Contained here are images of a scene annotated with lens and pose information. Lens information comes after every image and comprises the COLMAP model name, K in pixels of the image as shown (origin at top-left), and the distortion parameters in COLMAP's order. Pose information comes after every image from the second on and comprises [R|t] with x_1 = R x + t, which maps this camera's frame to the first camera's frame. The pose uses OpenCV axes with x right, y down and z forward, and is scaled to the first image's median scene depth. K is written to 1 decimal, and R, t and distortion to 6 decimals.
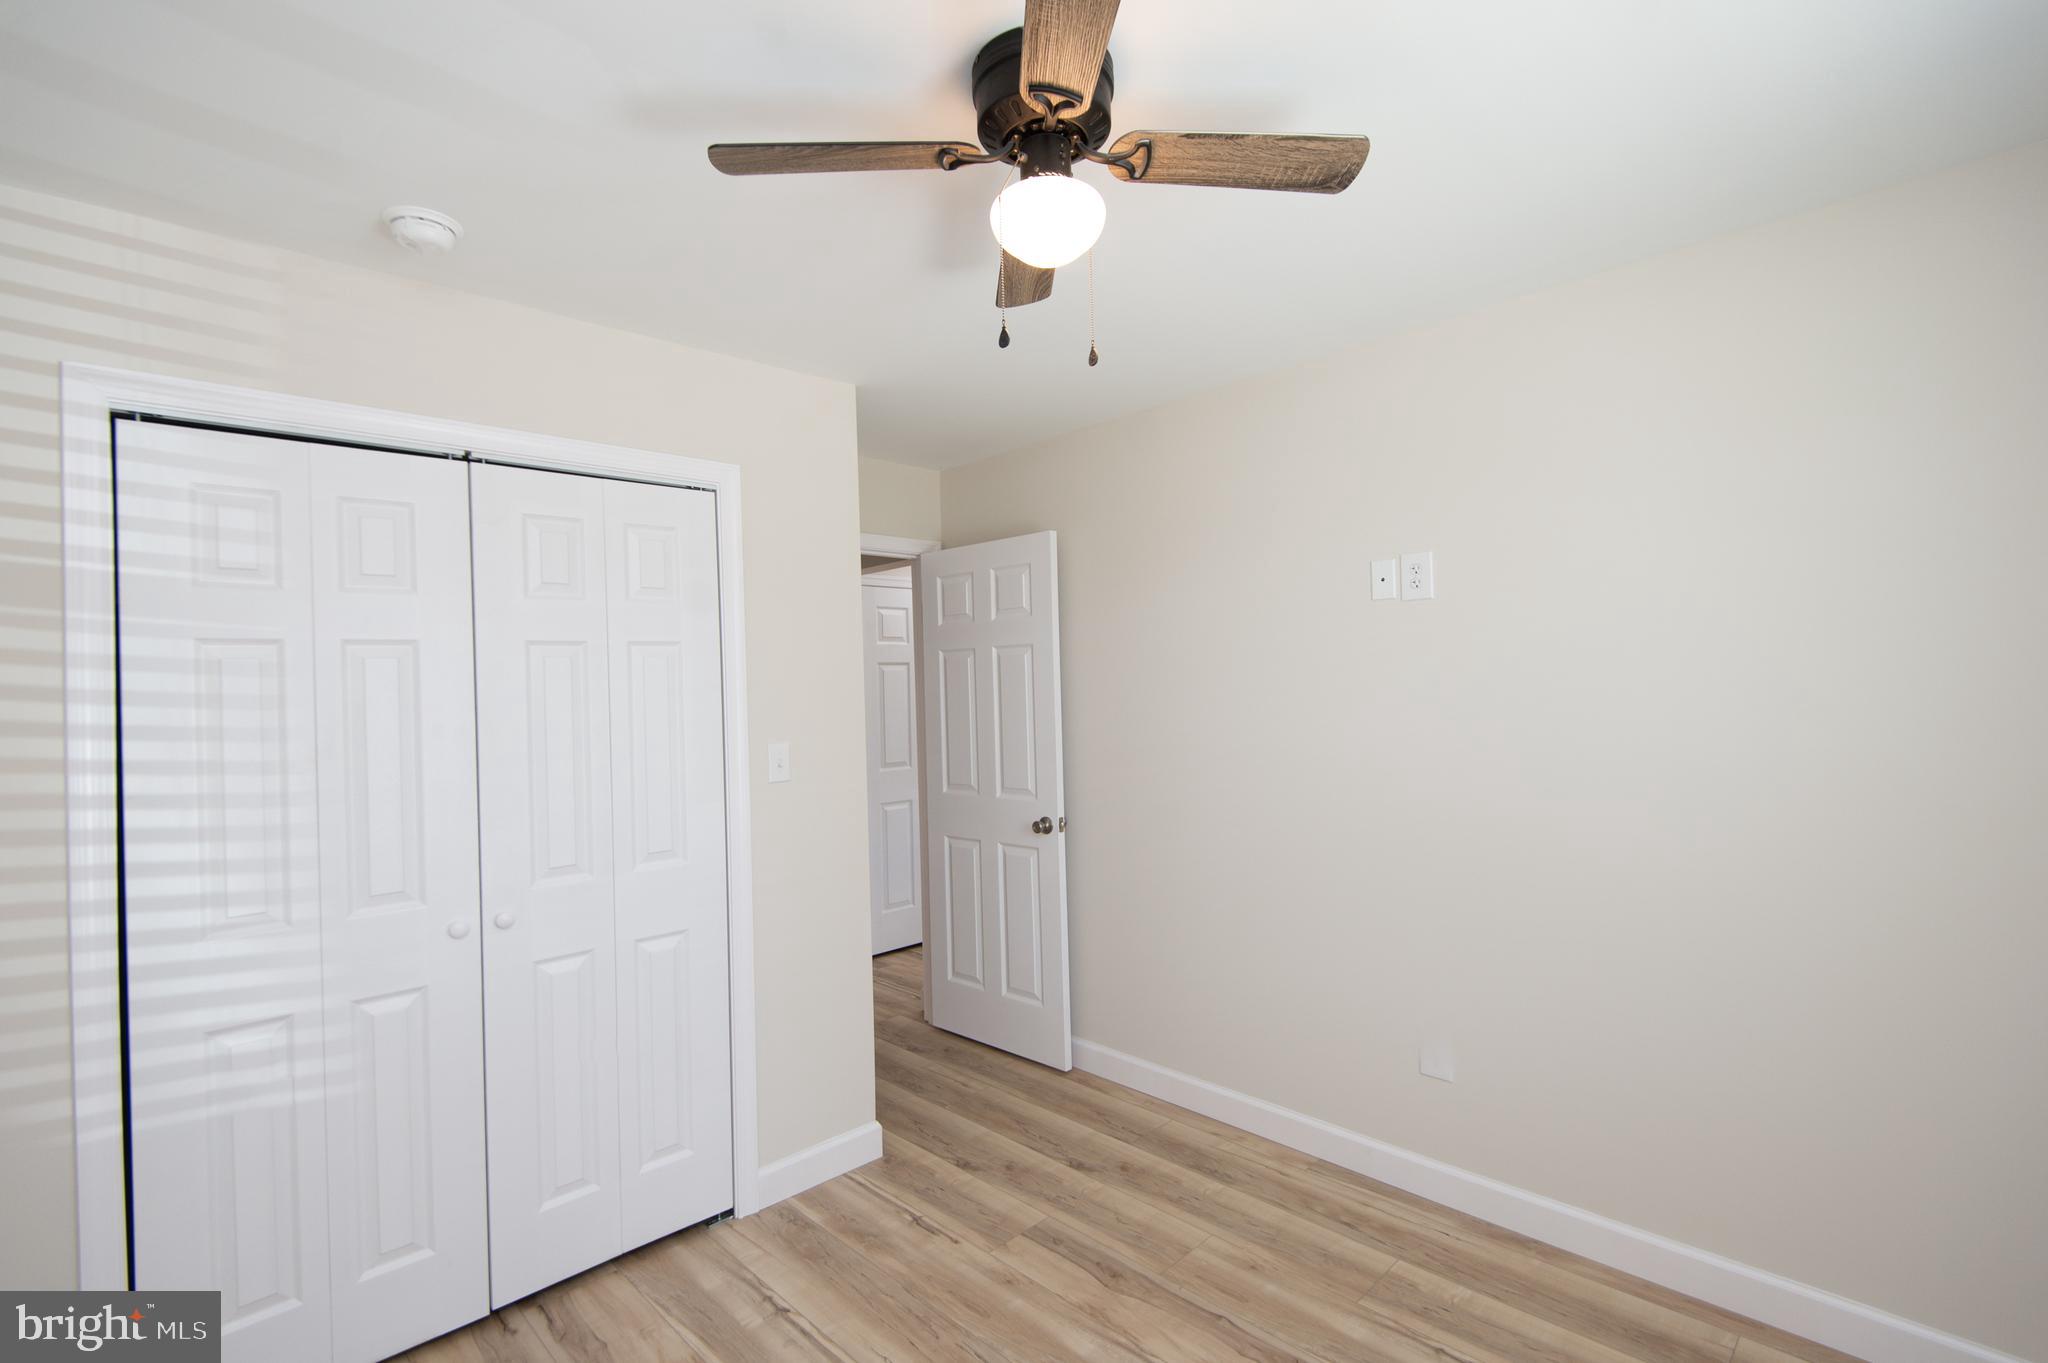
lens RADIAL K [[952.0, 0, 1023.6], [0, 952.0, 671.3], [0, 0, 1]] dist [-0.000369, -0.000349]
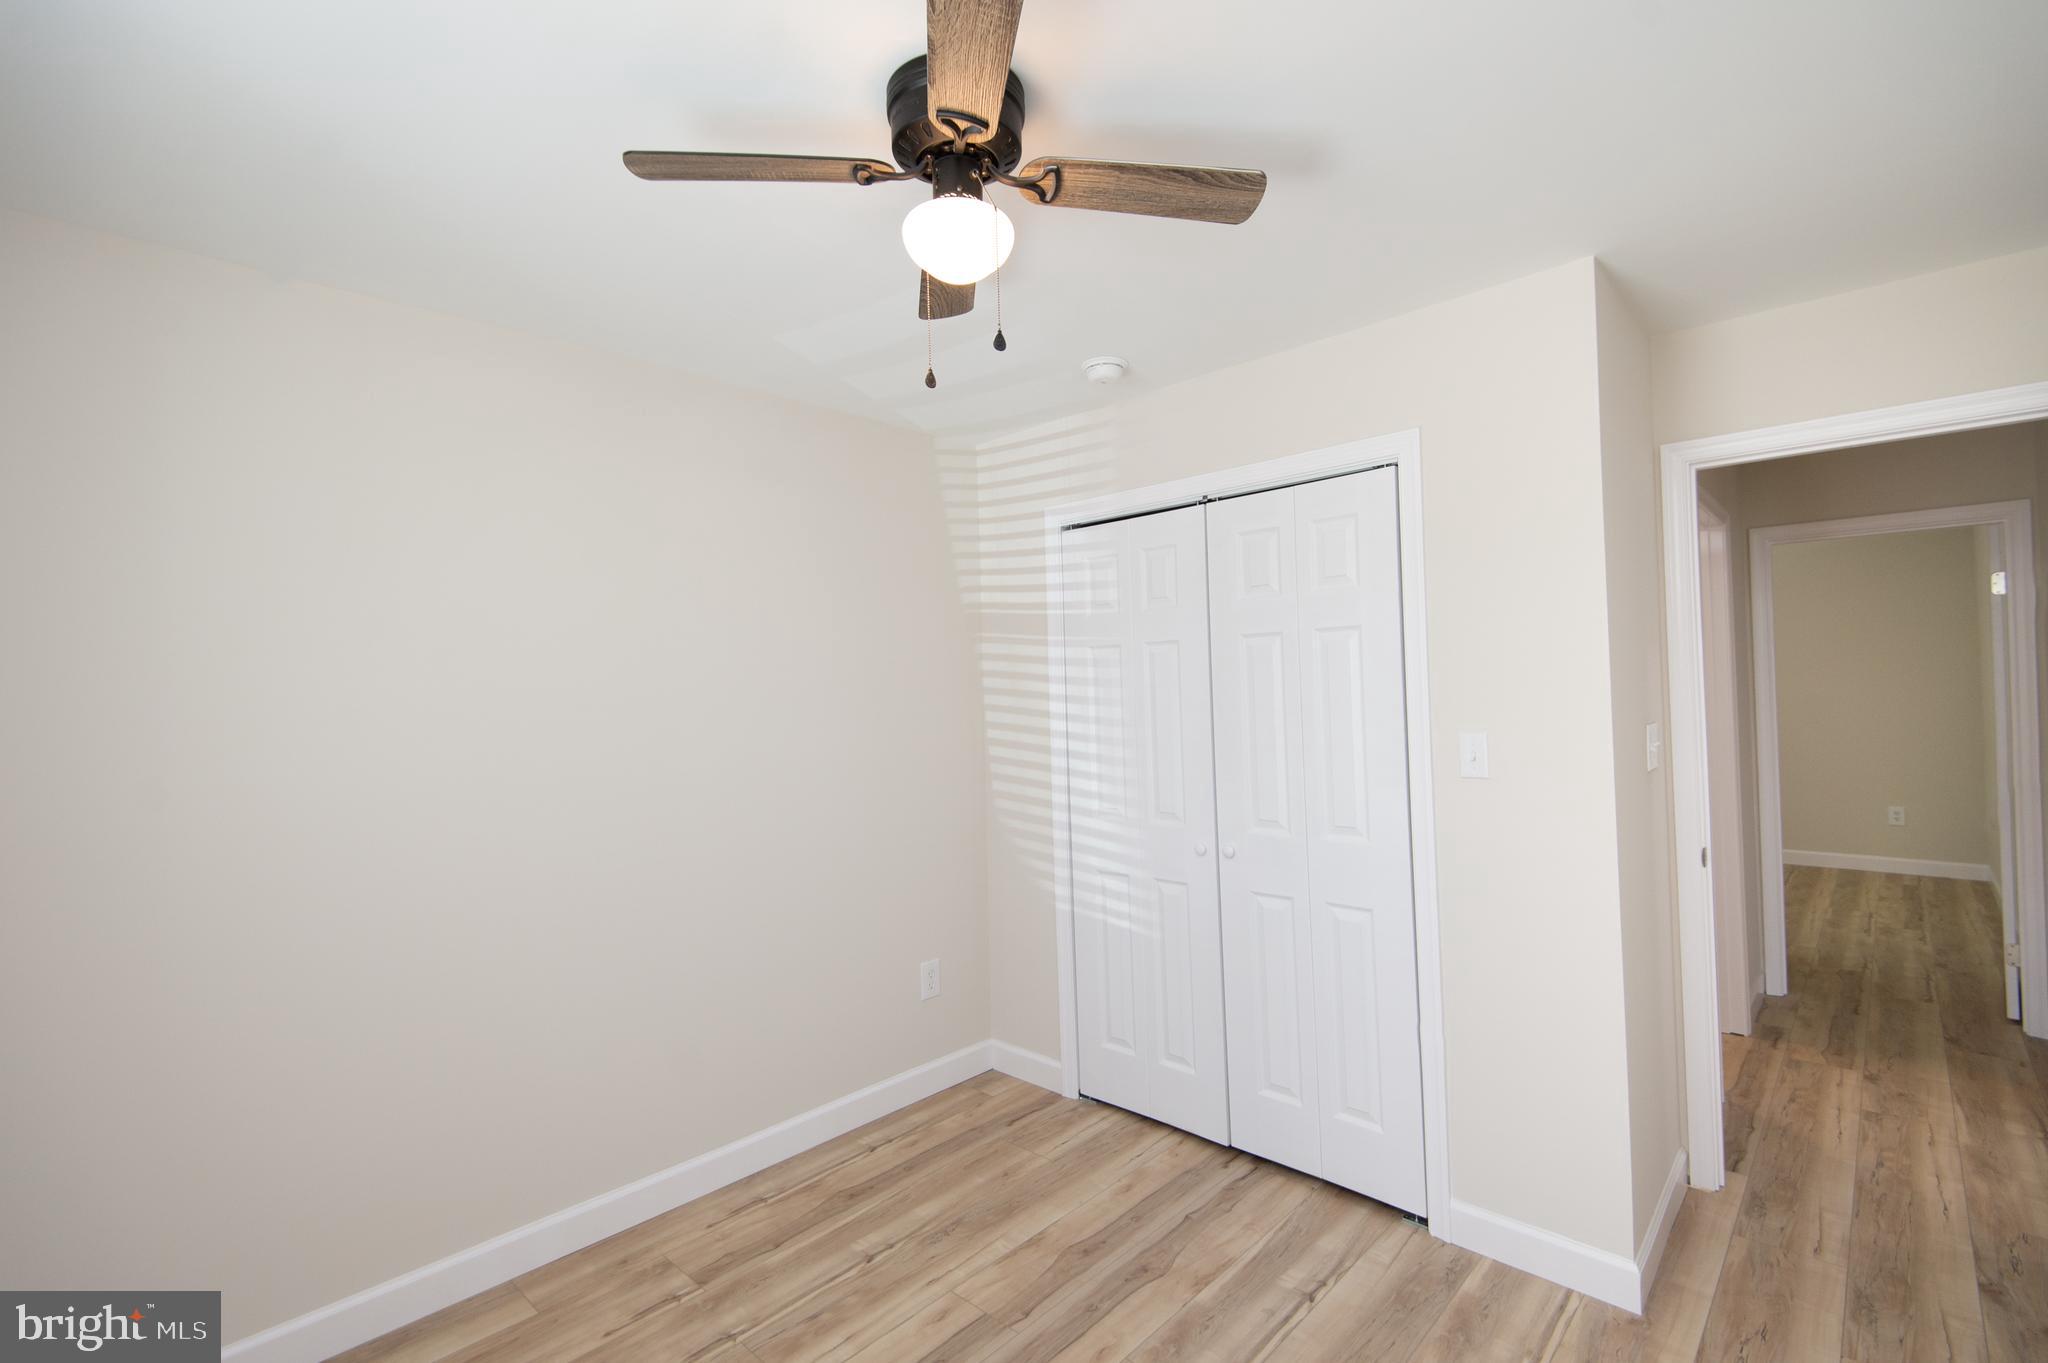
lens RADIAL K [[918.8, 0, 1021.3], [0, 918.8, 678.8], [0, 0, 1]] dist [0.033553, -0.021762]
pose [[0.039245, 0.011398, -0.999165, 0.717040], [0.038128, 0.999190, 0.012896, -0.001032], [0.998502, -0.038602, 0.038779, 0.697965]]
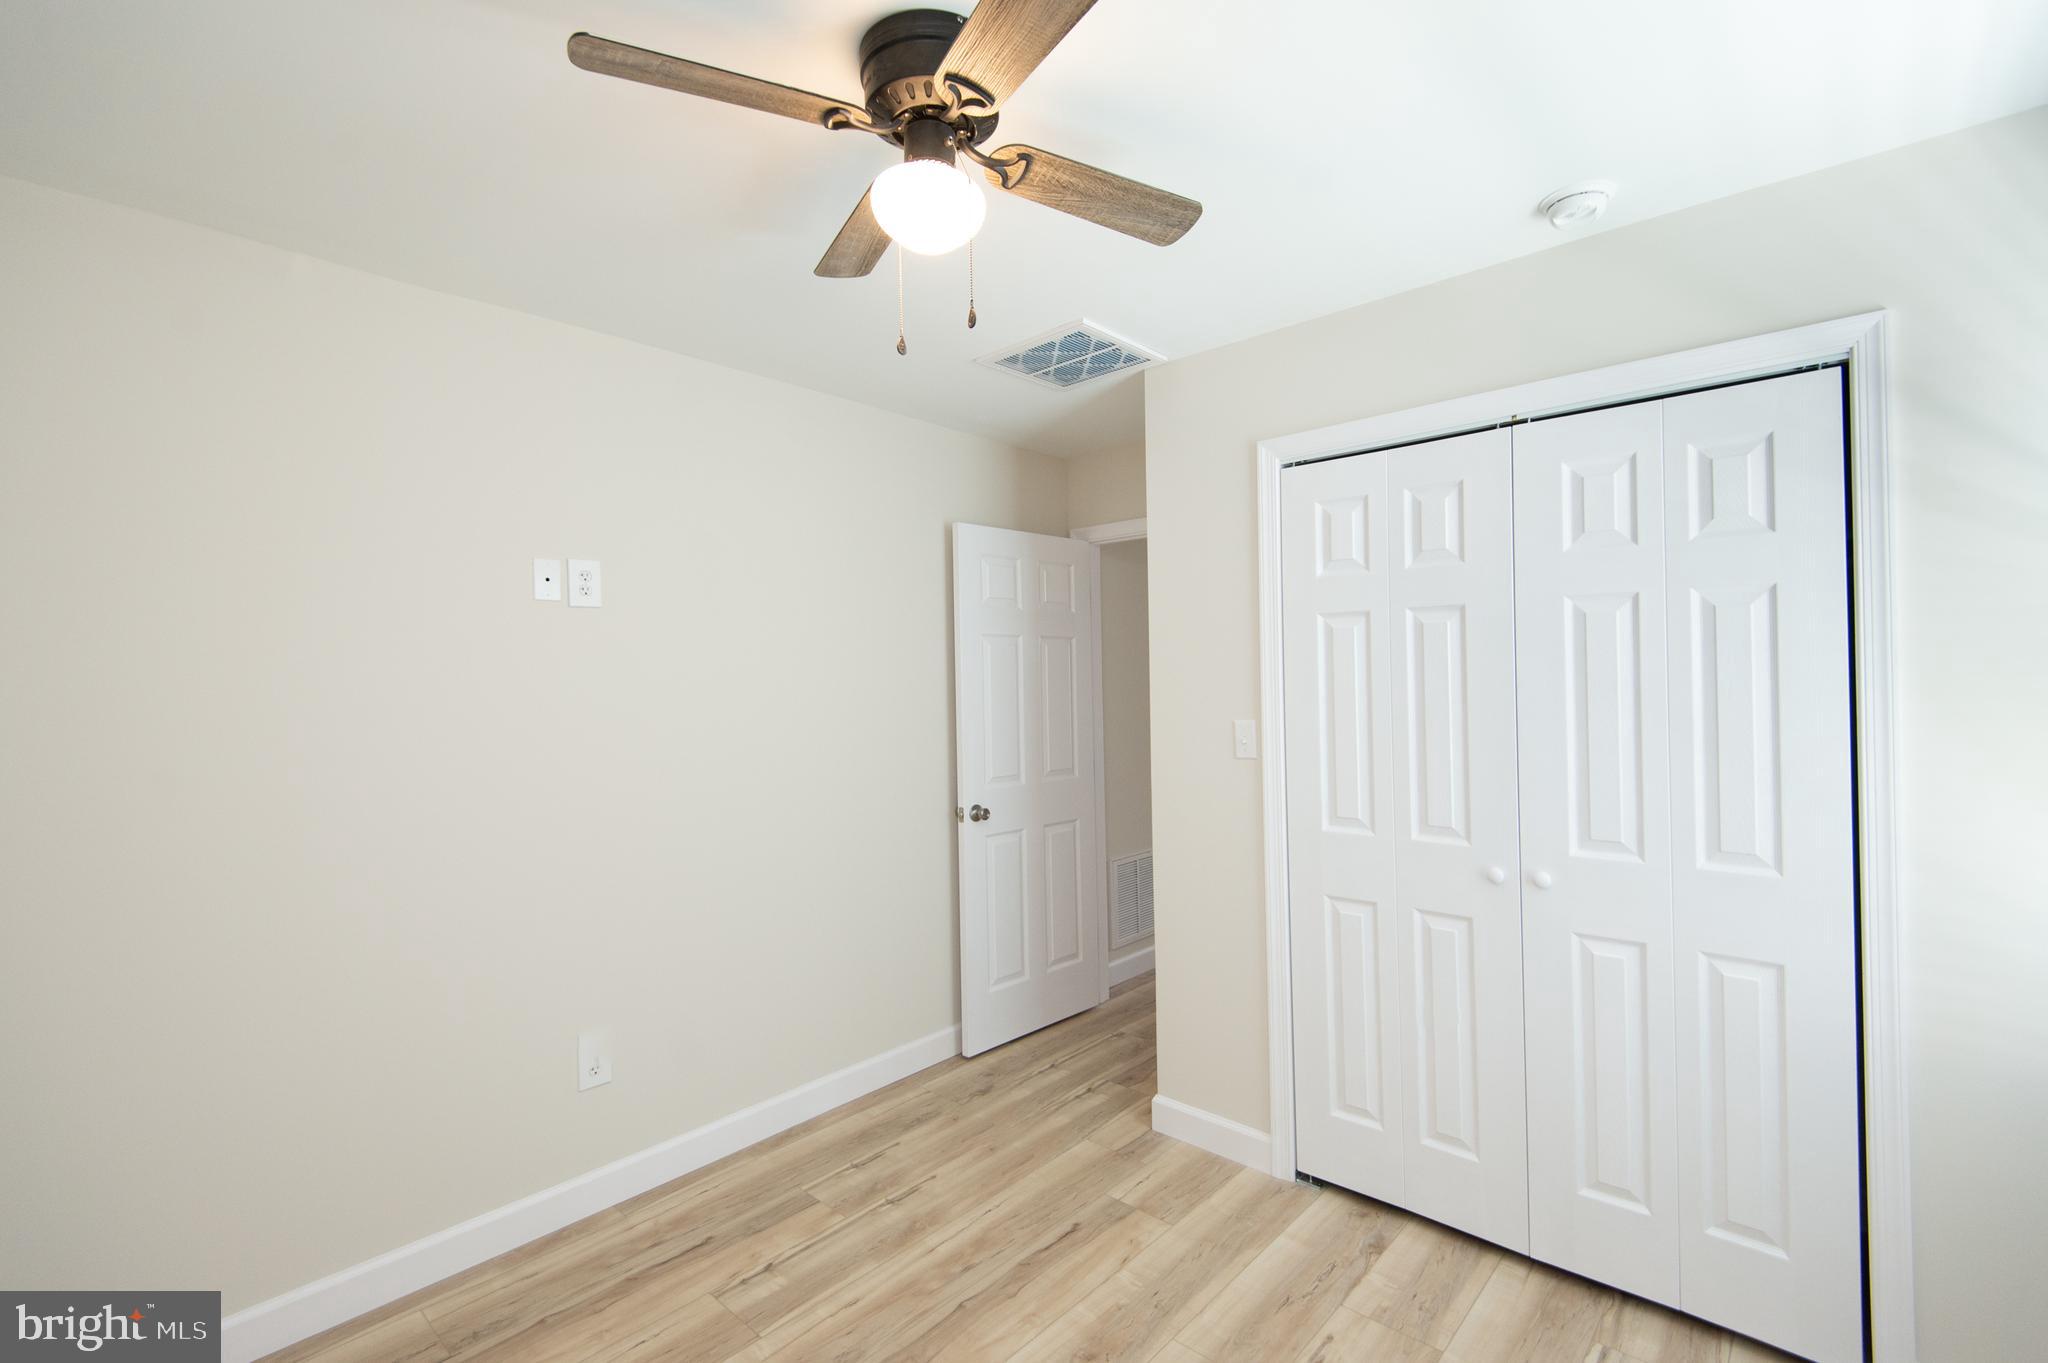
lens RADIAL K [[918.8, 0, 1021.3], [0, 918.8, 678.8], [0, 0, 1]] dist [0.033553, -0.021762]
pose [[0.088066, 0.030807, -0.995638, 0.380125], [0.017666, 0.999316, 0.032483, 0.009740], [0.995958, -0.020450, 0.087461, 0.389332]]
